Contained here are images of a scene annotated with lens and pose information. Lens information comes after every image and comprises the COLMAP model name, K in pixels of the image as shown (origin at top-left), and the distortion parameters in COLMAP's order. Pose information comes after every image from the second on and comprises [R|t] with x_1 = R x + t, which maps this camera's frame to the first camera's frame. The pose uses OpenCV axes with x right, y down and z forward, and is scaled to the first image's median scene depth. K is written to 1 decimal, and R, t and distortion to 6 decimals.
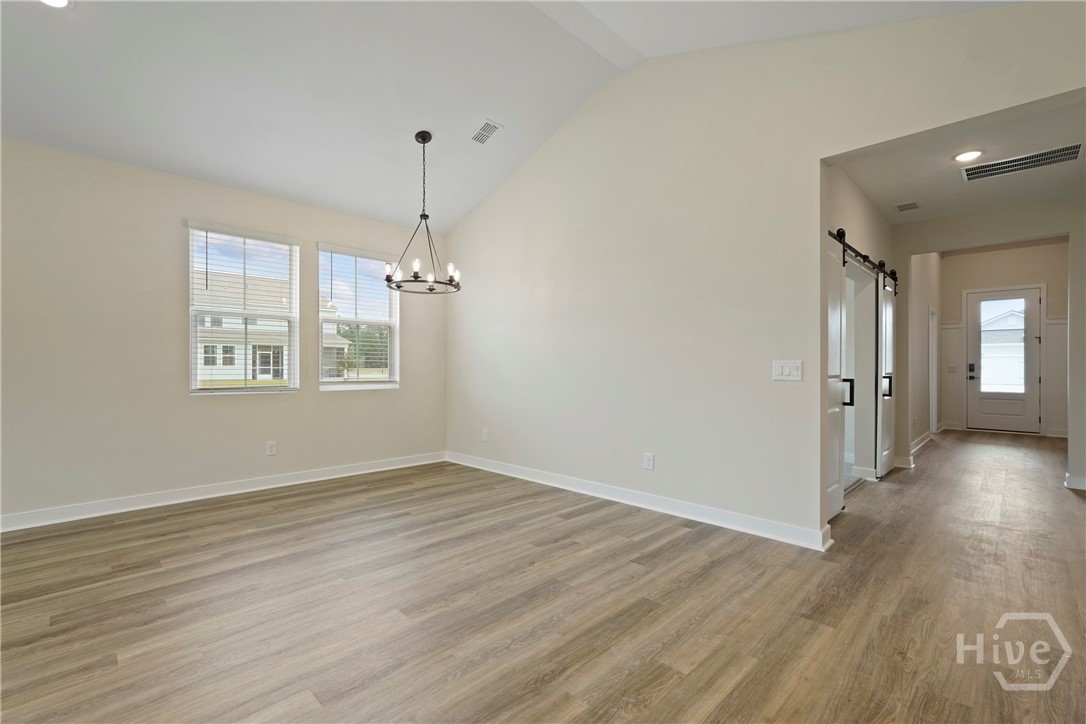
lens RADIAL K [[479.5, 0, 541.9], [0, 479.5, 366.2], [0, 0, 1]] dist [-0.005870, 0.003290]
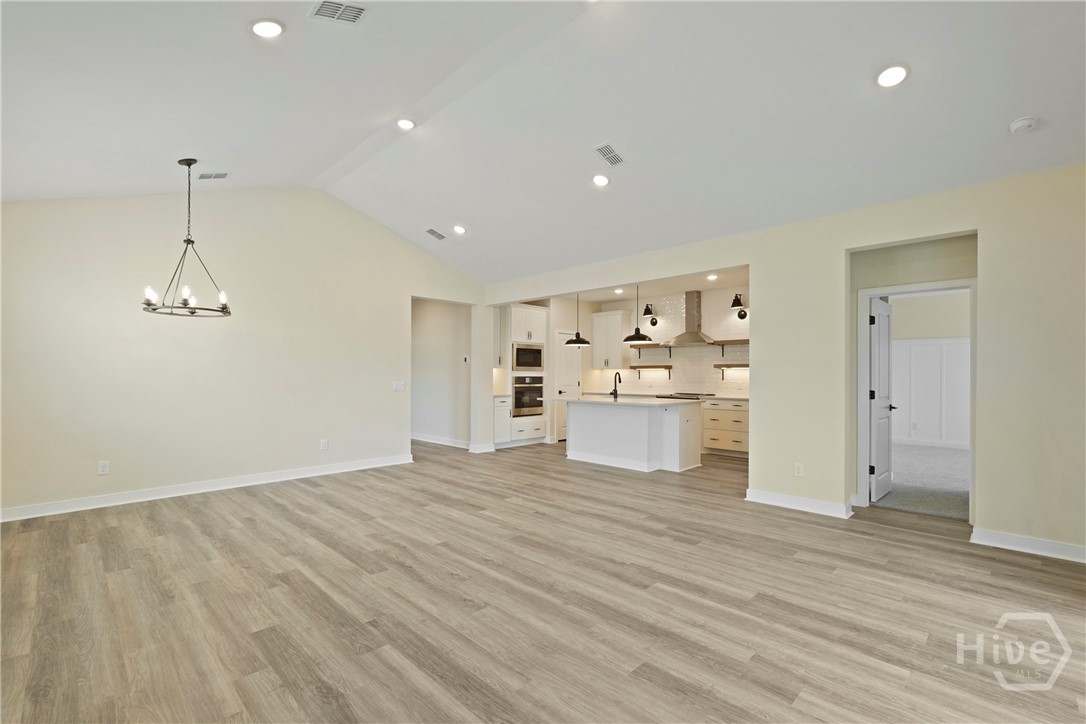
lens RADIAL K [[479.5, 0, 534.5], [0, 479.5, 368.0], [0, 0, 1]] dist [-0.005870, 0.003290]
pose [[0.008178, 0.015924, 0.999840, -1.242038], [-0.004508, 0.999864, -0.015888, -0.031673], [-0.999956, -0.004378, 0.008249, 0.263230]]
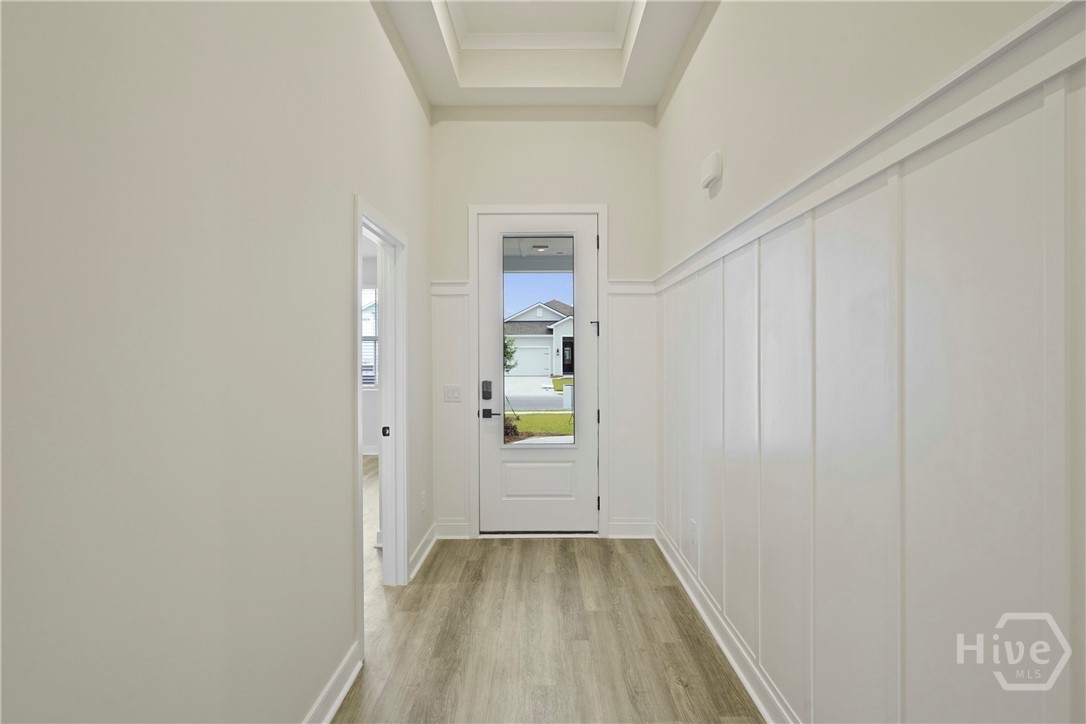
lens RADIAL K [[566.2, 0, 542.7], [0, 566.2, 360.7], [0, 0, 1]] dist [0.002490, 0.000068]
pose [[0.703535, -0.006148, 0.710634, 1.208066], [0.004740, 0.999981, 0.003959, -0.051293], [-0.710645, 0.000583, 0.703551, 1.280784]]
